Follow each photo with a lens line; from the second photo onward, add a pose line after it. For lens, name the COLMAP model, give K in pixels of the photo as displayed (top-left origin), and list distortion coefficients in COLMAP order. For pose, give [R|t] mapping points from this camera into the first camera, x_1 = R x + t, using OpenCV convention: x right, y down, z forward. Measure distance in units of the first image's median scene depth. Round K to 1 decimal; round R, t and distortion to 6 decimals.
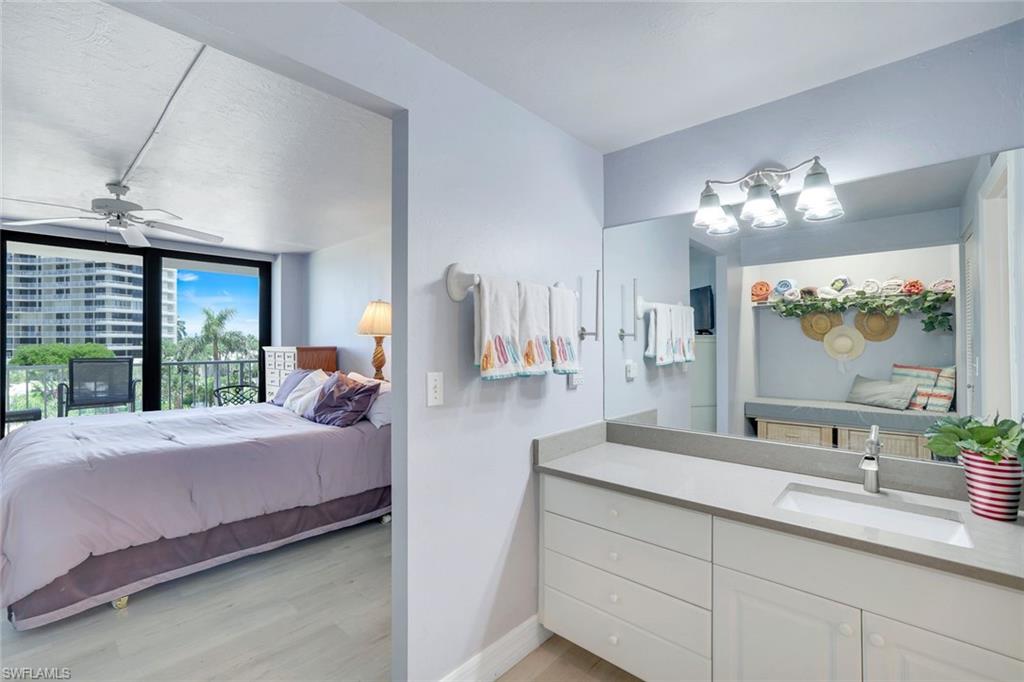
lens RADIAL K [[455.3, 0, 512.0], [0, 455.3, 341.0], [0, 0, 1]] dist [-0.020415, 0.015384]
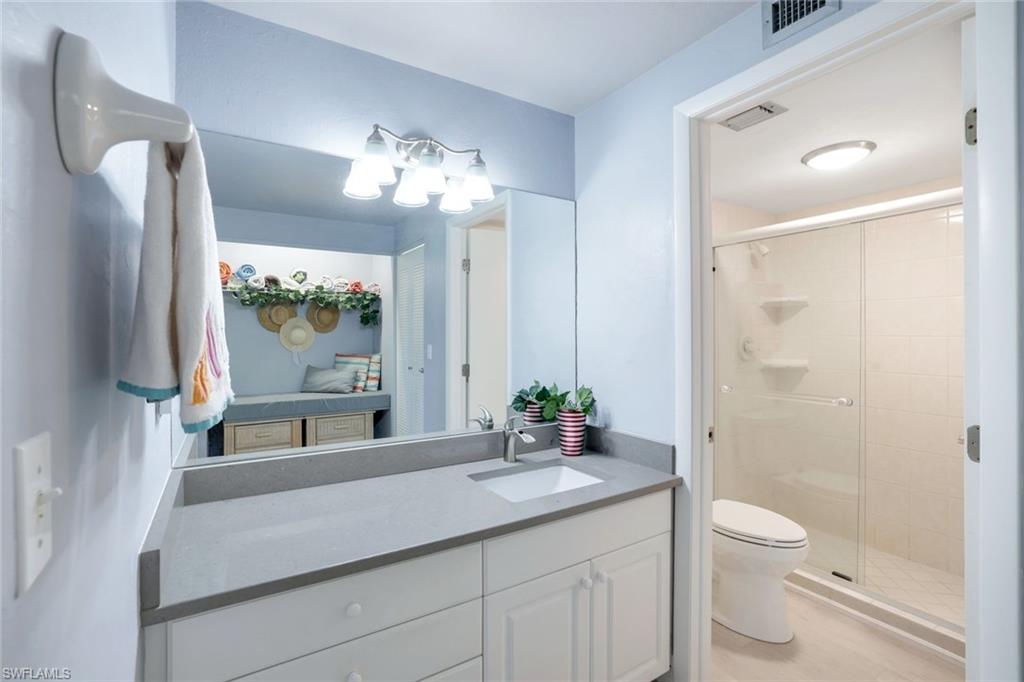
lens RADIAL K [[490.9, 0, 335.3], [0, 490.9, 339.3], [0, 0, 1]] dist [0.001854, 0.021145]
pose [[0.320116, 0.004852, 0.947366, -0.260867], [-0.004479, 0.999983, -0.003608, 0.016474], [-0.947368, -0.003089, 0.320132, 0.510319]]
